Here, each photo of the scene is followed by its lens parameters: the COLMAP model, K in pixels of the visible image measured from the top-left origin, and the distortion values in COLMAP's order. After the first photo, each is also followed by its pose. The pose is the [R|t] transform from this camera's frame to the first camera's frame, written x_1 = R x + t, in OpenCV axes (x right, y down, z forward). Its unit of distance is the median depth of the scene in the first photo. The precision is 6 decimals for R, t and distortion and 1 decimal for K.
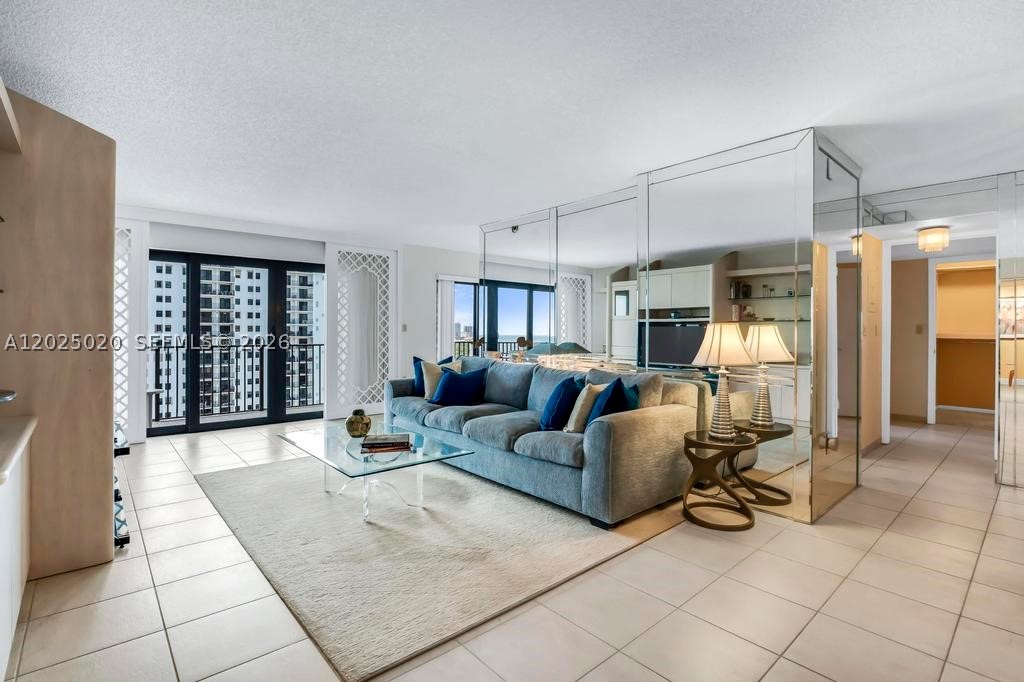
lens RADIAL K [[471.6, 0, 528.6], [0, 471.6, 329.4], [0, 0, 1]] dist [0.001657, 0.000638]
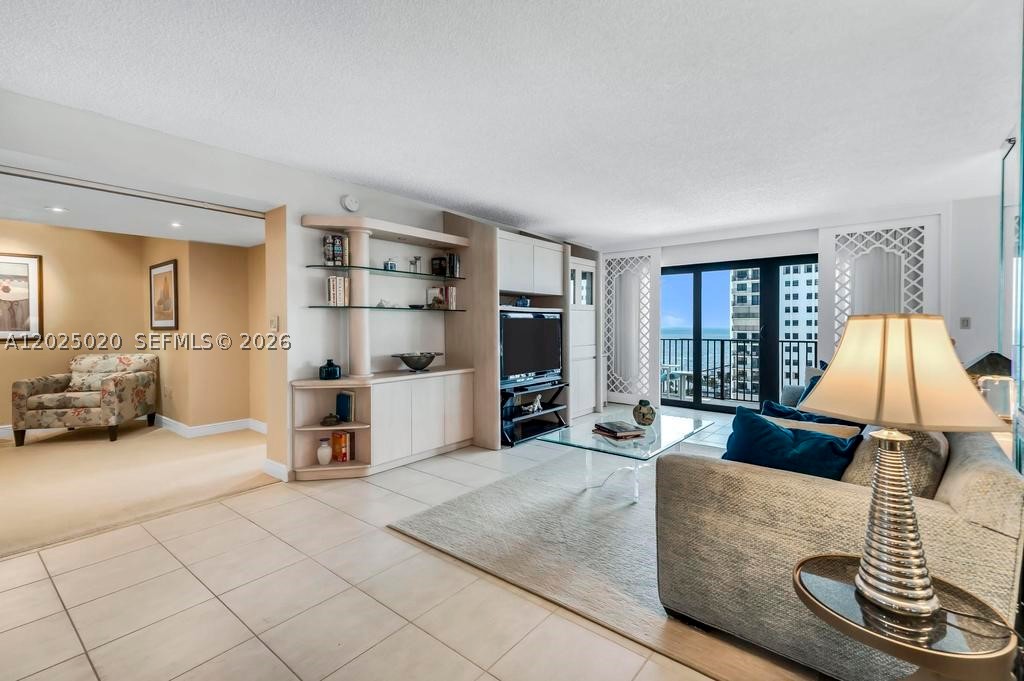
lens RADIAL K [[471.6, 0, 528.6], [0, 471.6, 328.9], [0, 0, 1]] dist [0.001657, 0.000638]
pose [[0.159749, 0.002301, -0.987155, 0.441025], [0.001837, 0.999995, 0.002628, 0.003375], [0.987156, -0.002234, 0.159744, 0.372334]]
